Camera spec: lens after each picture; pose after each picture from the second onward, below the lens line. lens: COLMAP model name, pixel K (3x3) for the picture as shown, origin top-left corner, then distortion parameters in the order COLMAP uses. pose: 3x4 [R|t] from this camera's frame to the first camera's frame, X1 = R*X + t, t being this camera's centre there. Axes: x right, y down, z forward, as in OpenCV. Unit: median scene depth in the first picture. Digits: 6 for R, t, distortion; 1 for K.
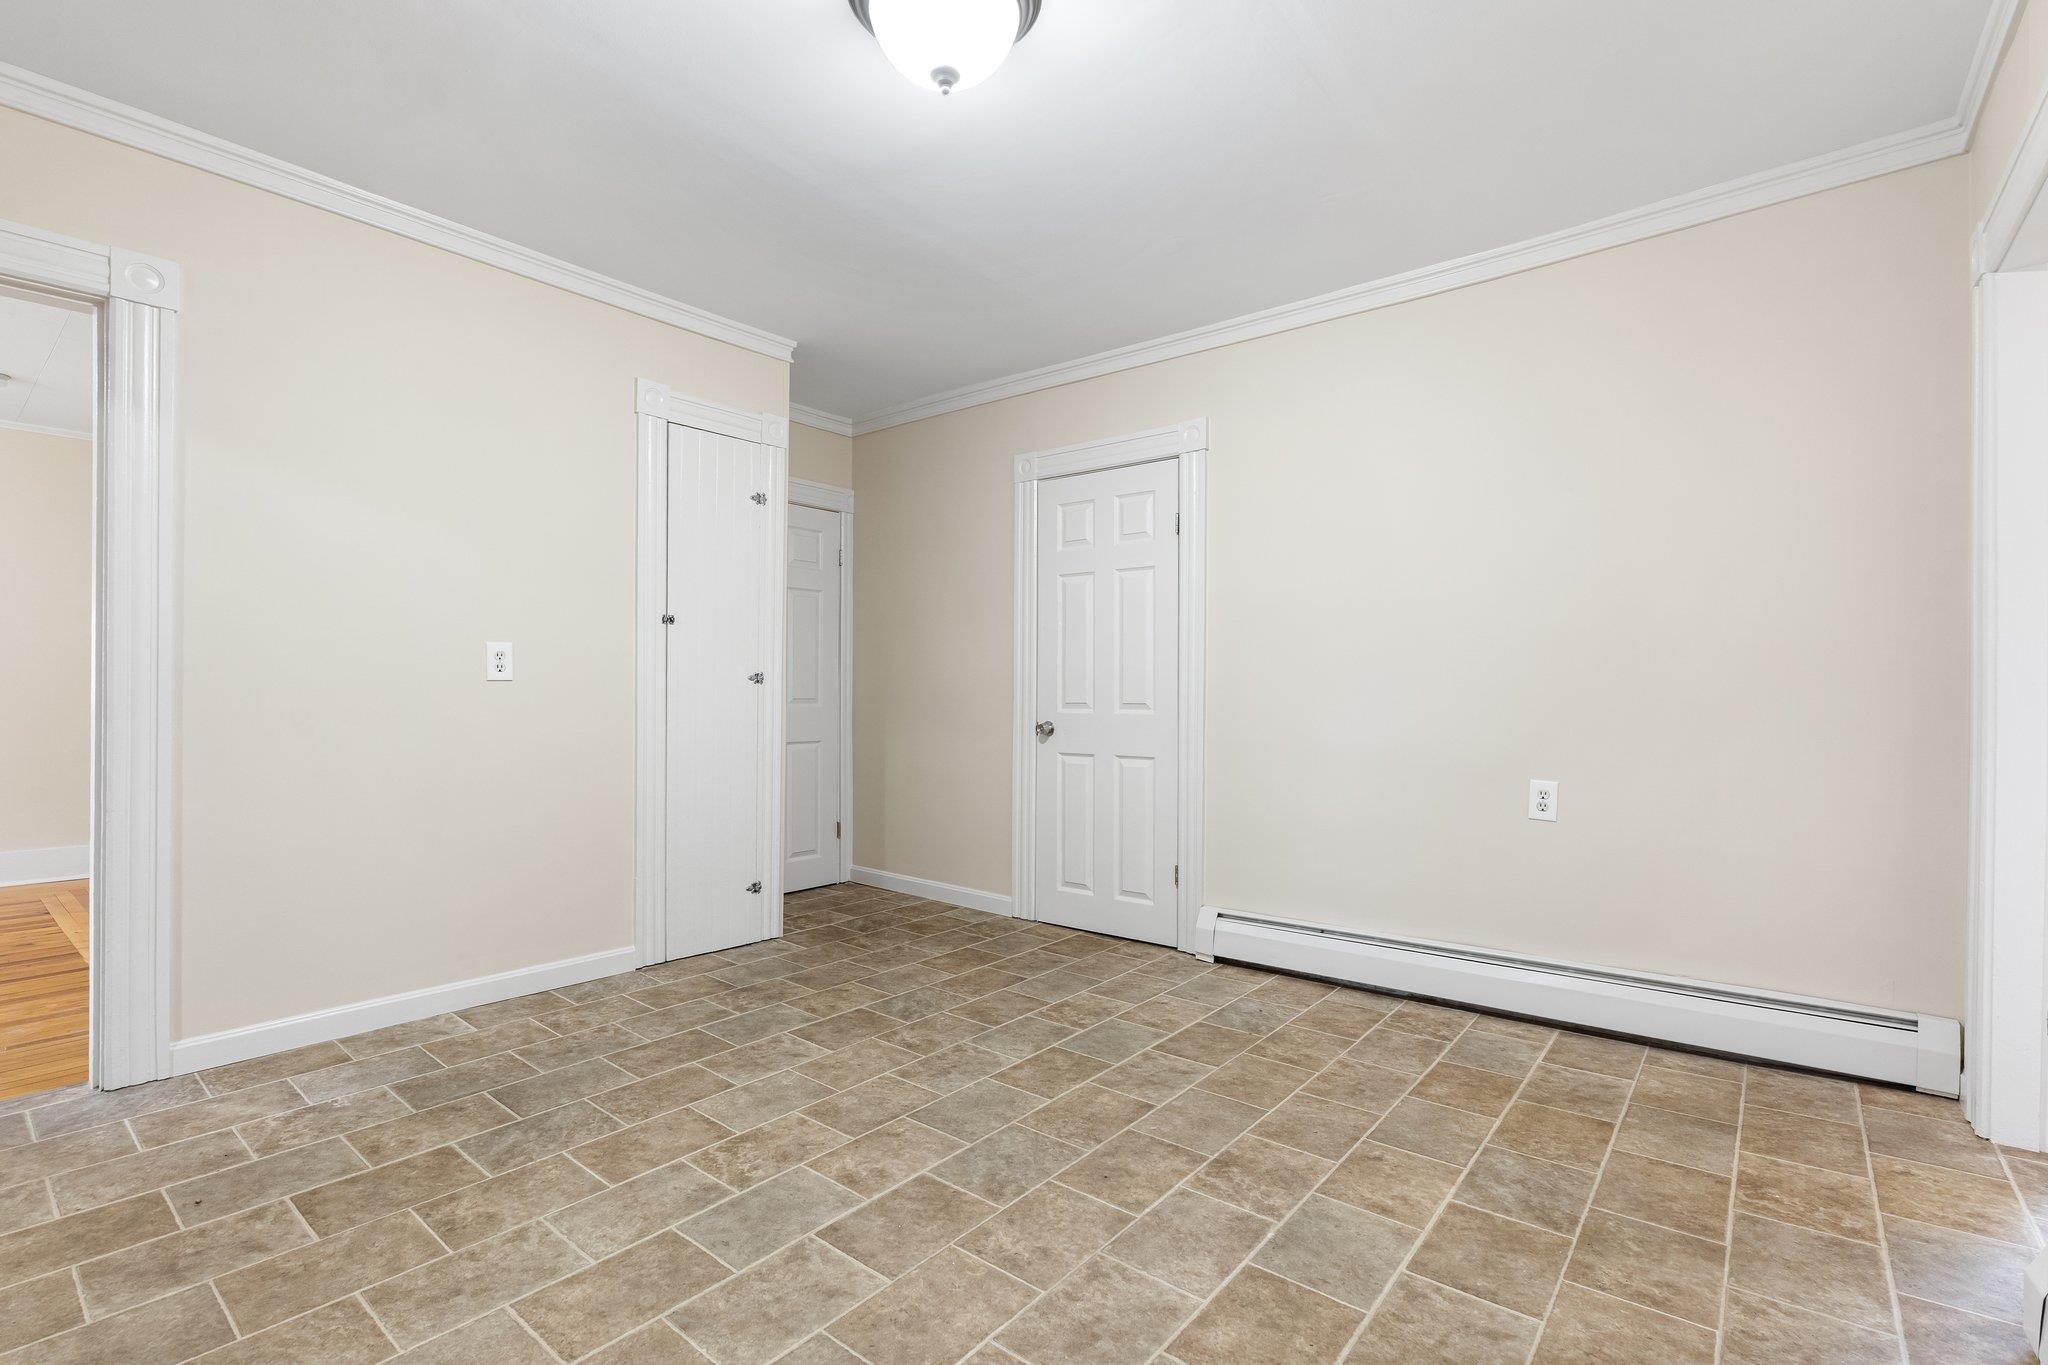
lens RADIAL K [[931.7, 0, 1028.9], [0, 931.7, 687.3], [0, 0, 1]] dist [-0.003056, 0.000146]
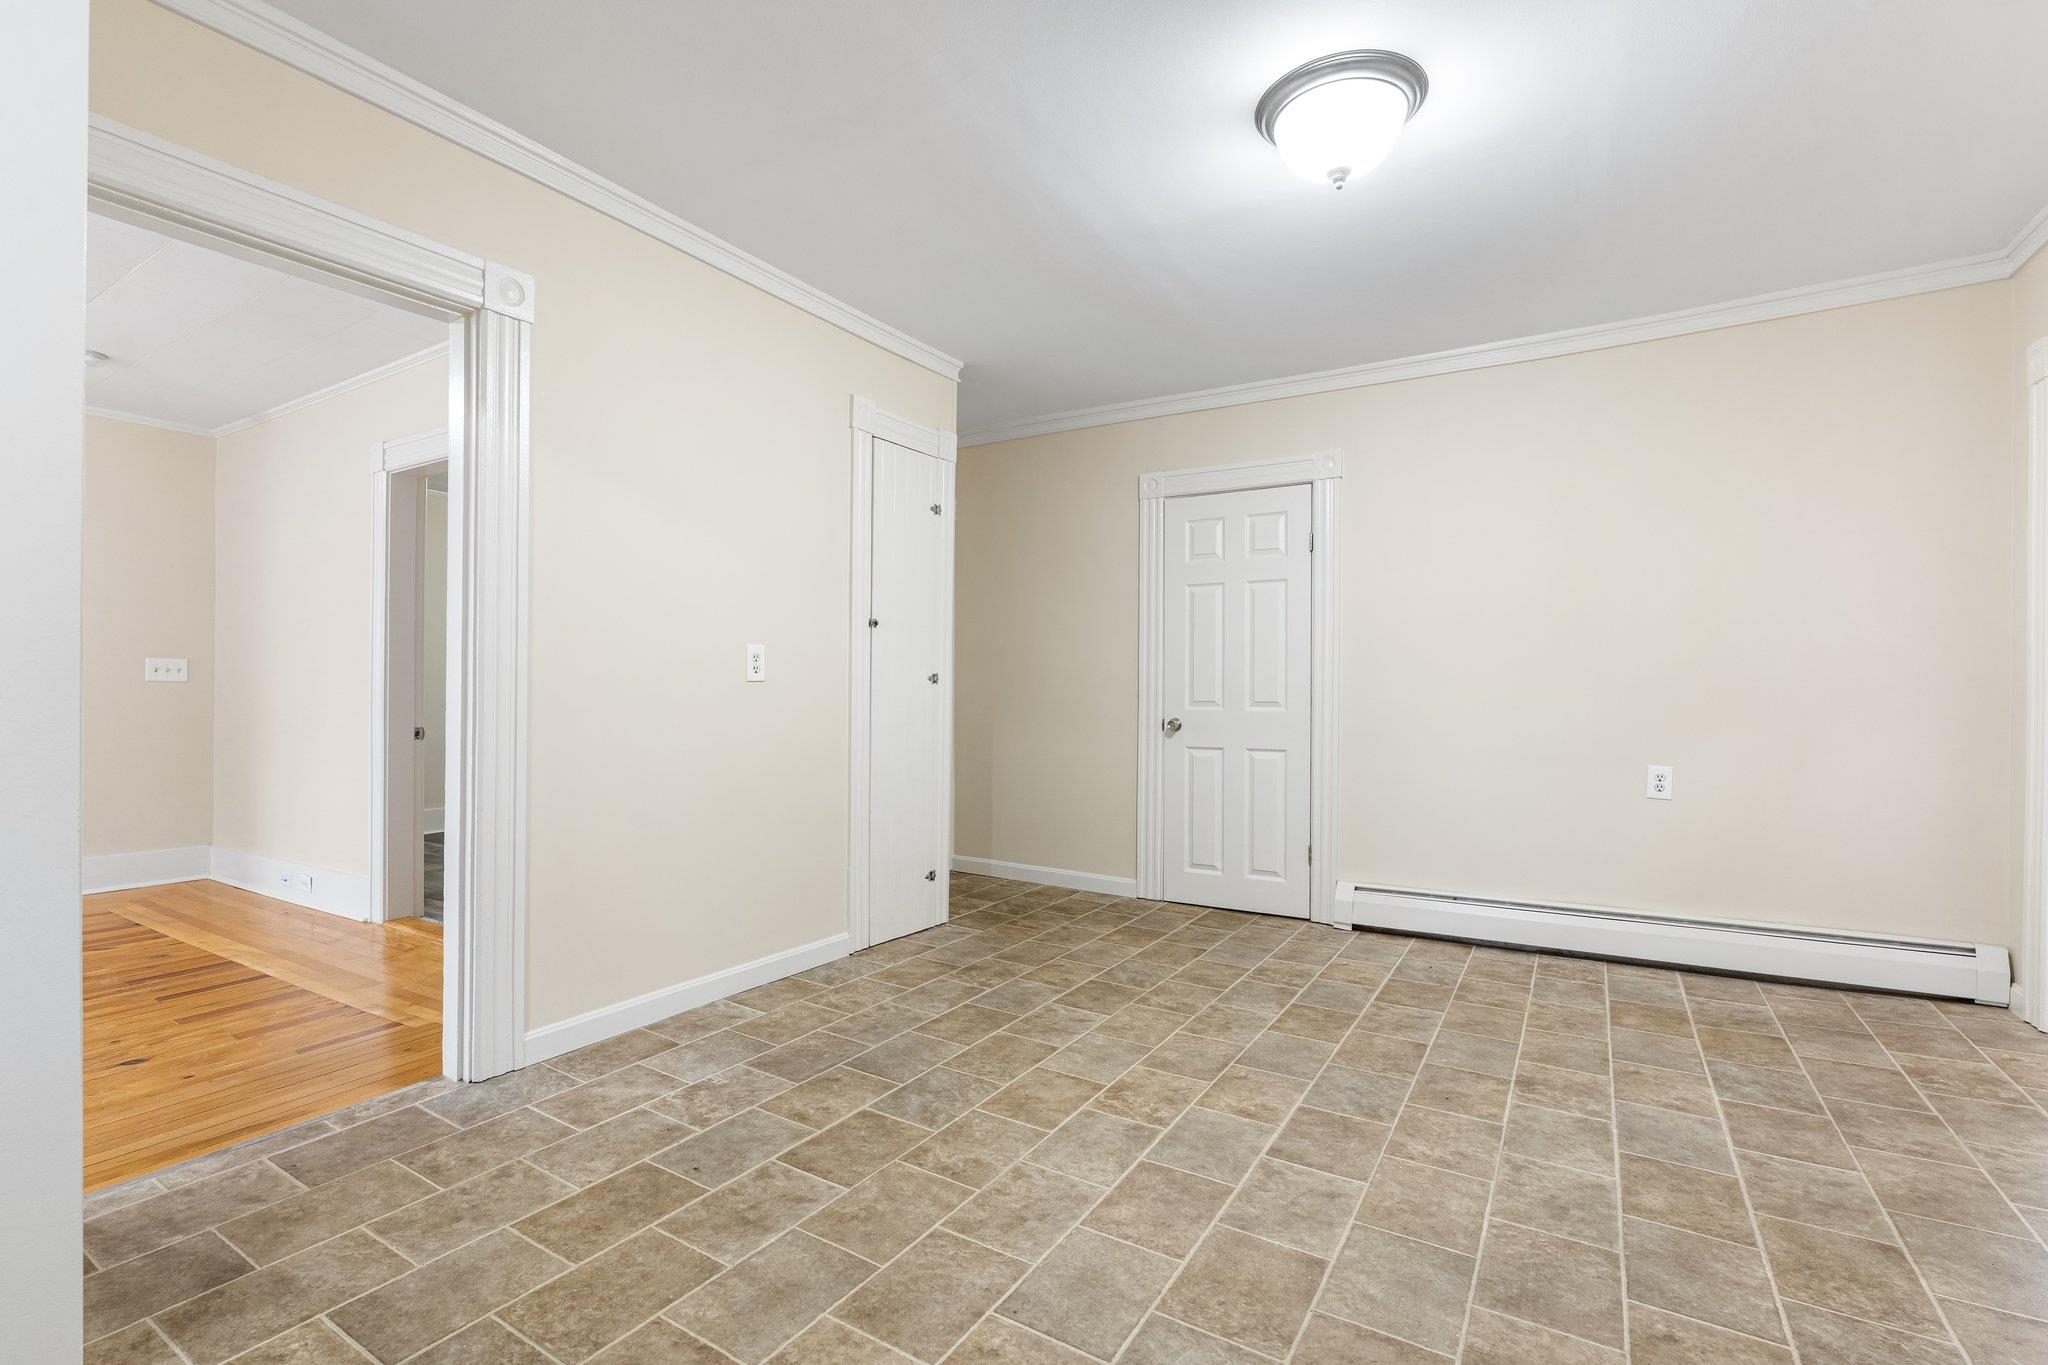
lens RADIAL K [[917.9, 0, 1029.0], [0, 917.9, 684.0], [0, 0, 1]] dist [-0.003514, 0.000562]
pose [[0.990966, 0.001563, 0.134104, -0.472403], [-0.001669, 0.999998, 0.000678, -0.006485], [-0.134102, -0.000896, 0.990967, -0.076089]]
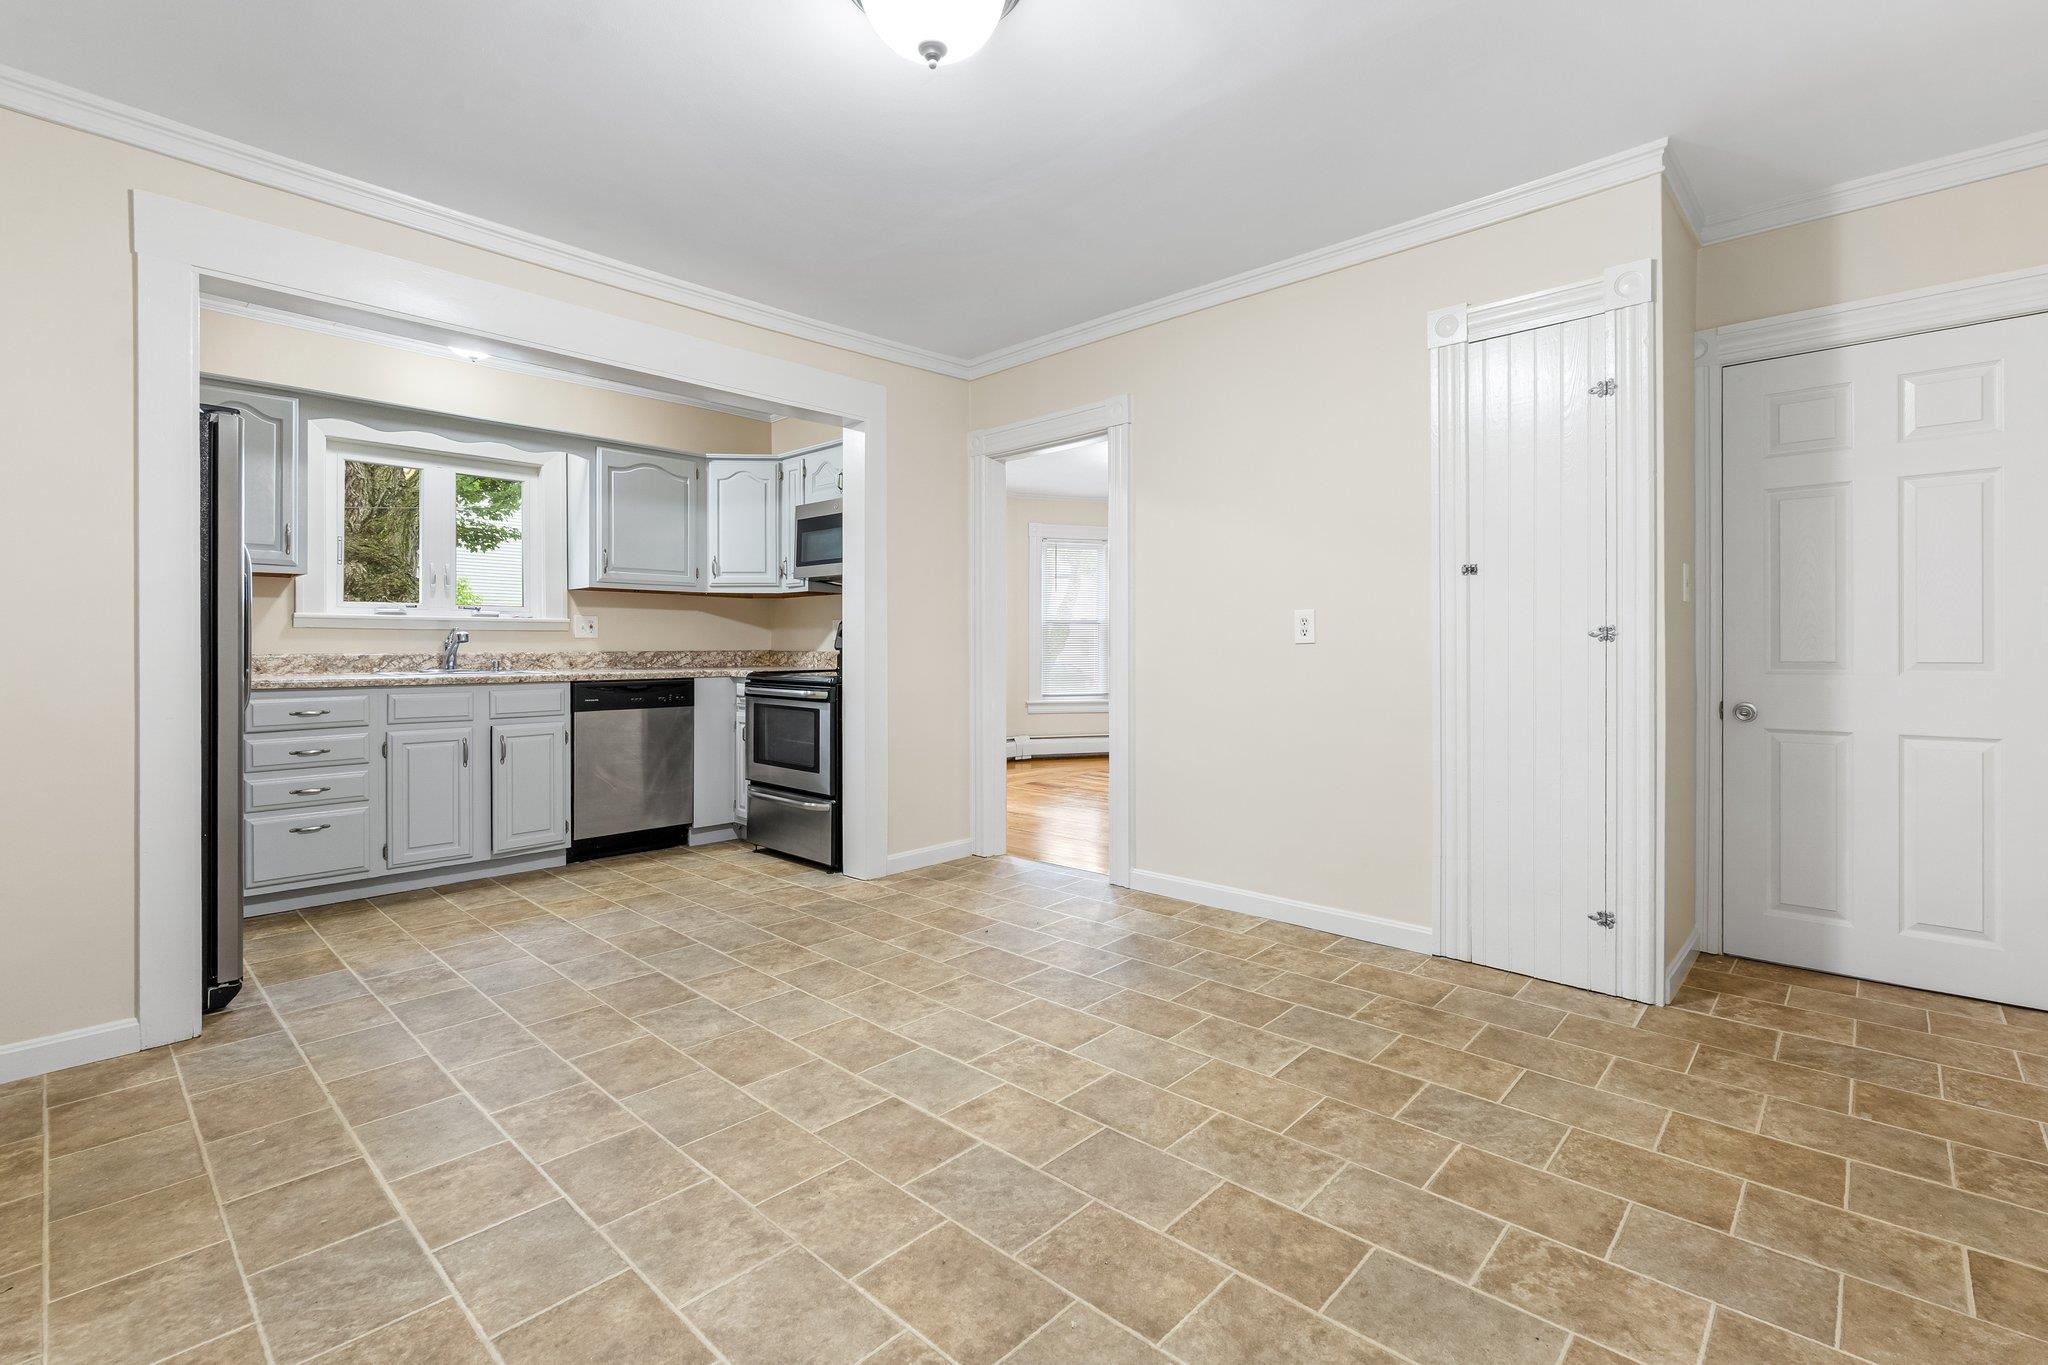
lens RADIAL K [[921.1, 0, 1028.3], [0, 921.1, 631.5], [0, 0, 1]] dist [-0.003949, 0.000540]
pose [[-0.067364, -0.024597, -0.997425, 0.678199], [0.009892, 0.999630, -0.025320, 0.004210], [0.997679, -0.011572, -0.067095, 0.874246]]
